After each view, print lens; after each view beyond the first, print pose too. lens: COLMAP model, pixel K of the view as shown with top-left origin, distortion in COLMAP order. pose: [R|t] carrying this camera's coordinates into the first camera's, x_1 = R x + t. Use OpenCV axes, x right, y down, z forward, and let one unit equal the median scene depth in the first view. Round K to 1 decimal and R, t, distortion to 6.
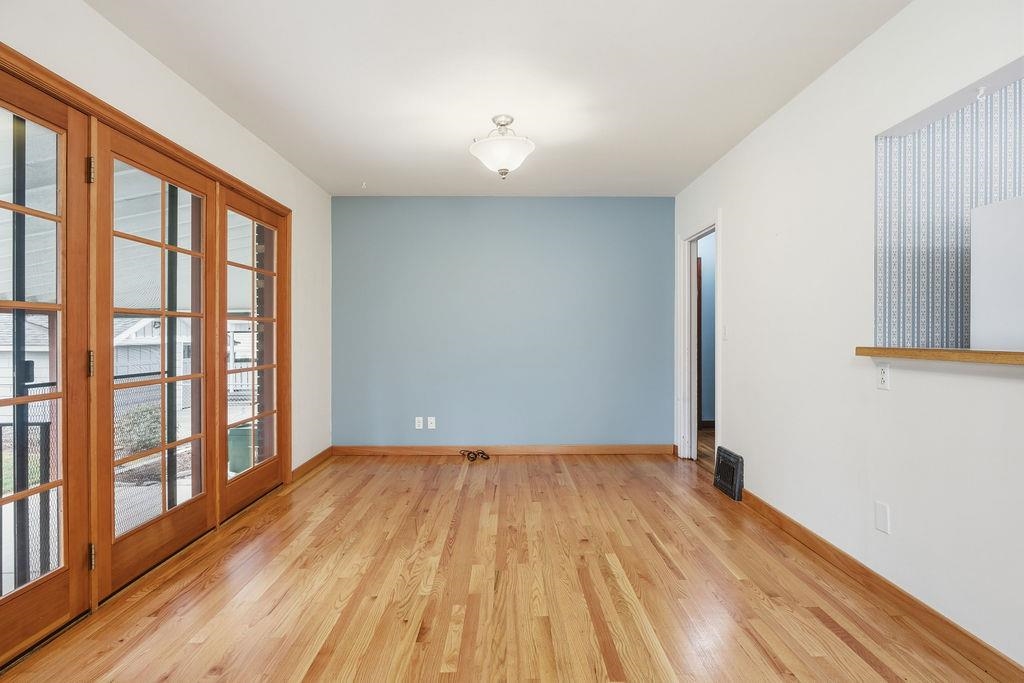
lens RADIAL K [[519.3, 0, 516.3], [0, 519.3, 335.6], [0, 0, 1]] dist [0.000129, 0.000034]
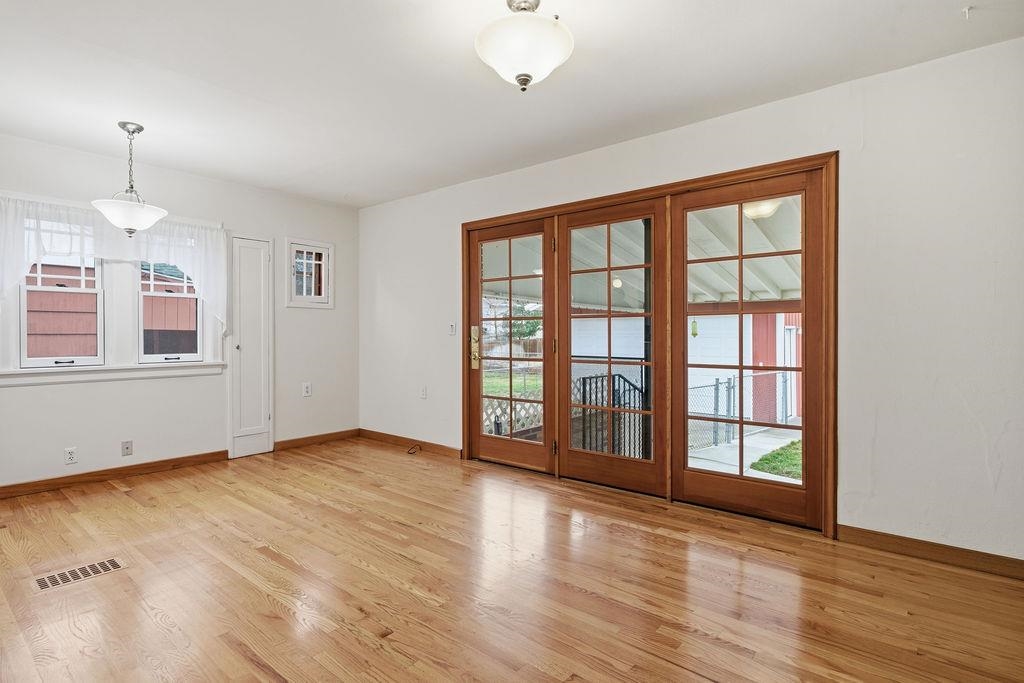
lens RADIAL K [[519.3, 0, 516.3], [0, 519.3, 335.6], [0, 0, 1]] dist [0.000129, 0.000034]
pose [[-0.646783, 0.006060, -0.762650, 0.600648], [0.001919, 0.999978, 0.006318, 0.001910], [0.762672, 0.002623, -0.646780, 1.759439]]
